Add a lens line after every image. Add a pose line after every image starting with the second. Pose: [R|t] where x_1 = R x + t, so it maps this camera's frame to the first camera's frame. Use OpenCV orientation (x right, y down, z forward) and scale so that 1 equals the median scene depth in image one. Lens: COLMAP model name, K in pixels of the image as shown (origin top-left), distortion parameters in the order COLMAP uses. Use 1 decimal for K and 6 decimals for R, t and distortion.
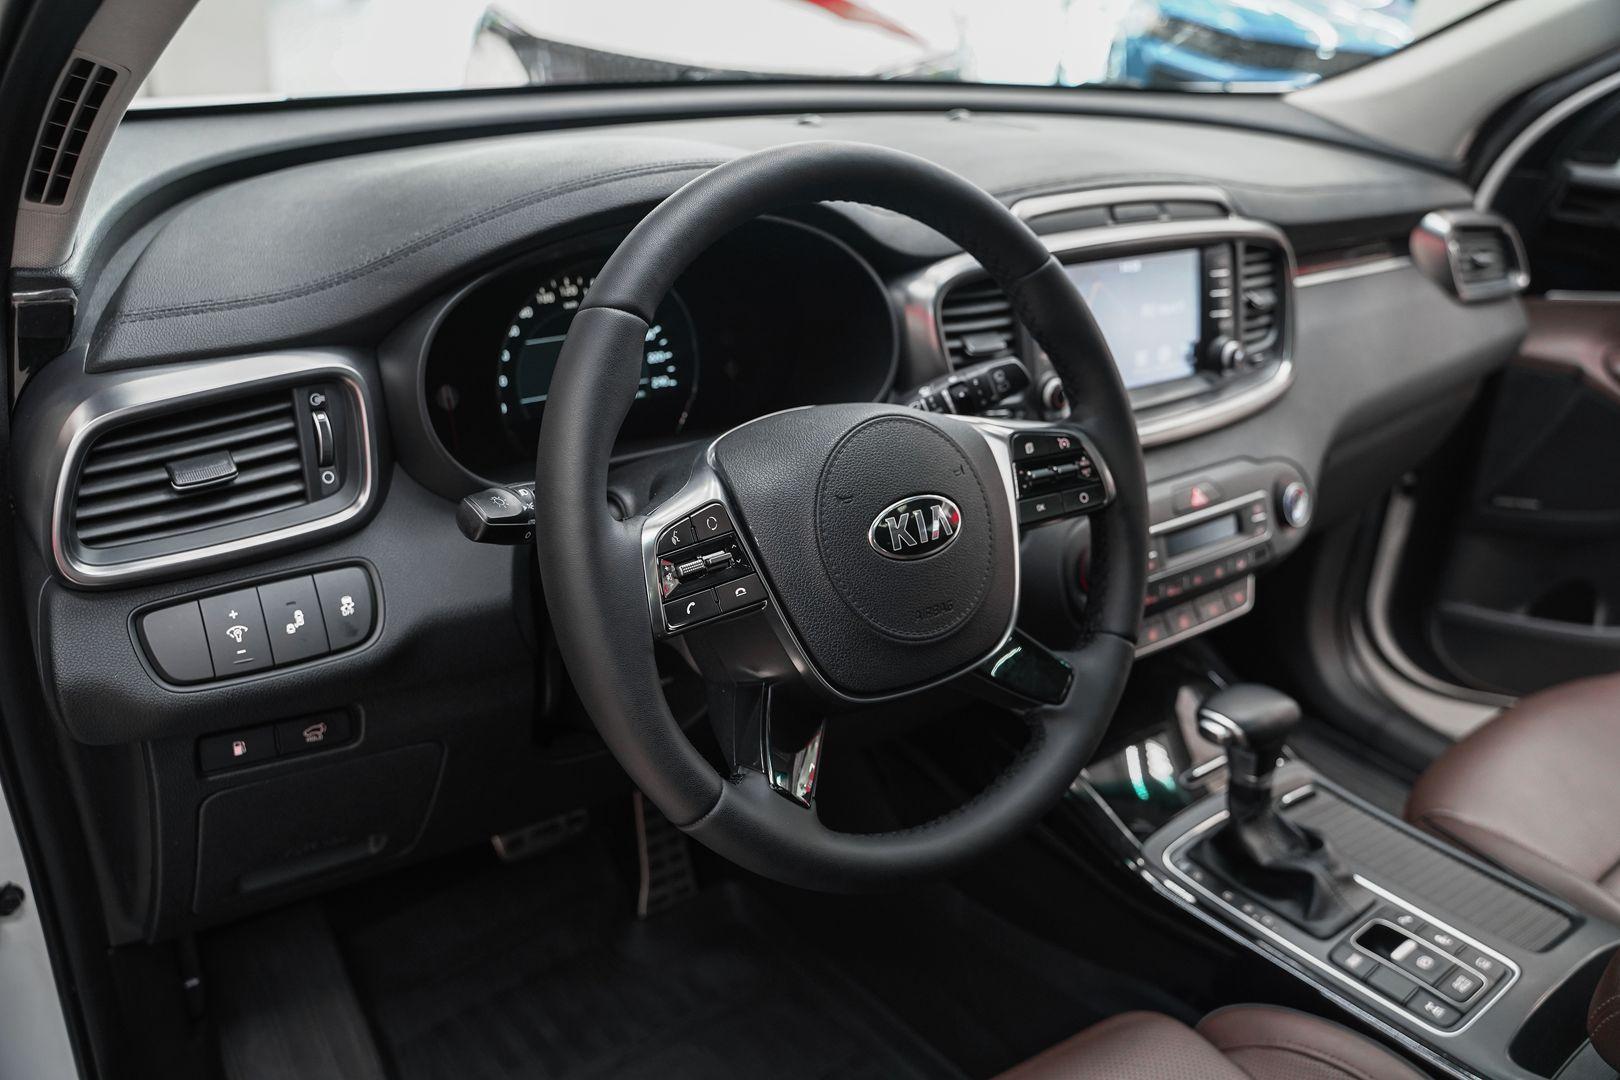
lens RADIAL K [[1309.9, 0, 802.4], [0, 1309.9, 529.7], [0, 0, 1]] dist [-0.116423, 0.093827]
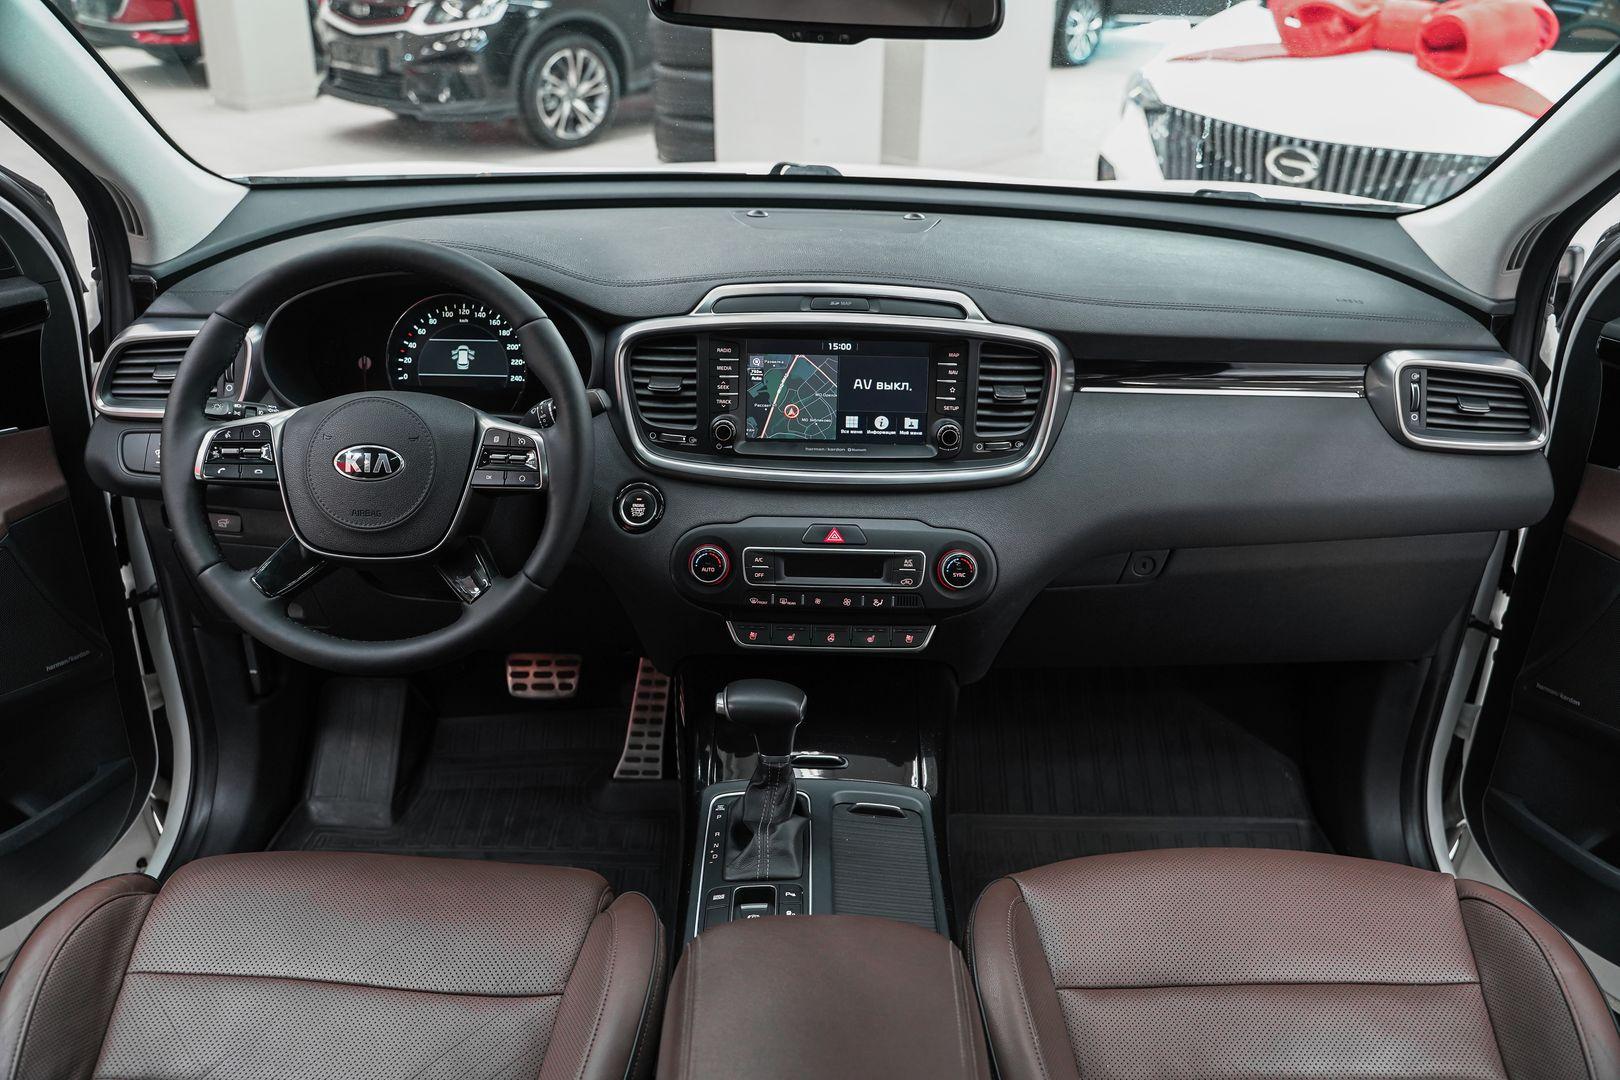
lens RADIAL K [[1309.9, 0, 803.8], [0, 1309.9, 538.0], [0, 0, 1]] dist [-0.116423, 0.093827]
pose [[0.792269, 0.216730, -0.570384, 1.070367], [-0.228655, 0.972130, 0.051777, -0.087647], [0.565709, 0.089400, 0.819744, -0.040543]]
